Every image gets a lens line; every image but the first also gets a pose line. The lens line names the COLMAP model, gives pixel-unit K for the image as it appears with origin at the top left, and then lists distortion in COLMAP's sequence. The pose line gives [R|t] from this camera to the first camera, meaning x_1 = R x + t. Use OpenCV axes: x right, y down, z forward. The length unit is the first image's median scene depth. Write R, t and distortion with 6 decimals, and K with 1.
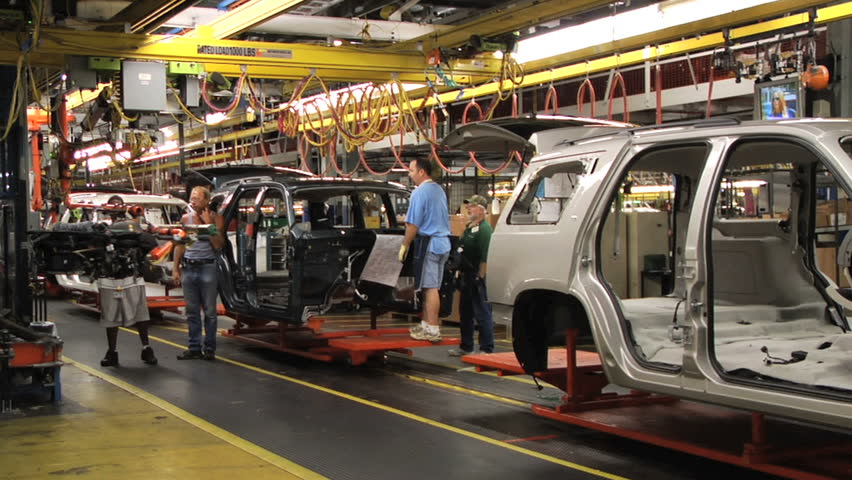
lens RADIAL K [[1523.1, 0, 426.0], [0, 1523.1, 277.3], [0, 0, 1]] dist [0.191159, 0.208964]
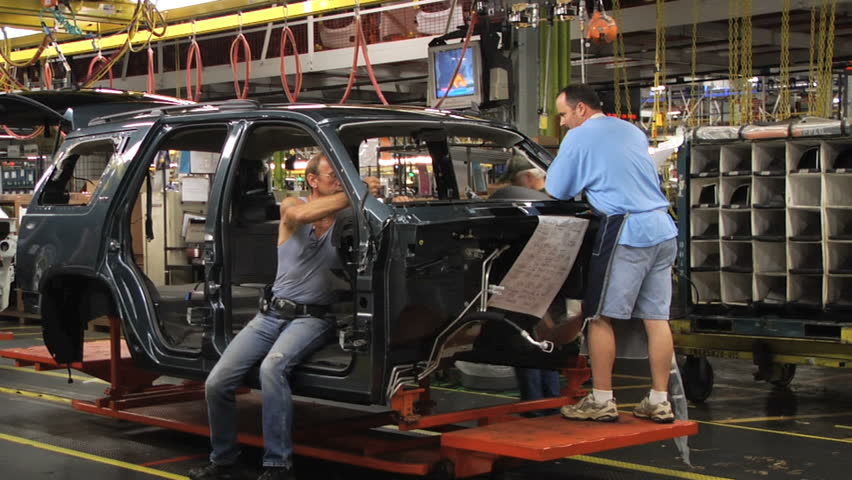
lens RADIAL K [[1523.1, 0, 426.0], [0, 1523.1, 277.3], [0, 0, 1]] dist [0.191159, 0.208964]
pose [[0.950059, -0.016069, 0.311657, -0.064472], [0.012554, 0.999833, 0.013281, -0.004415], [-0.311818, -0.008705, 0.950102, 0.157854]]
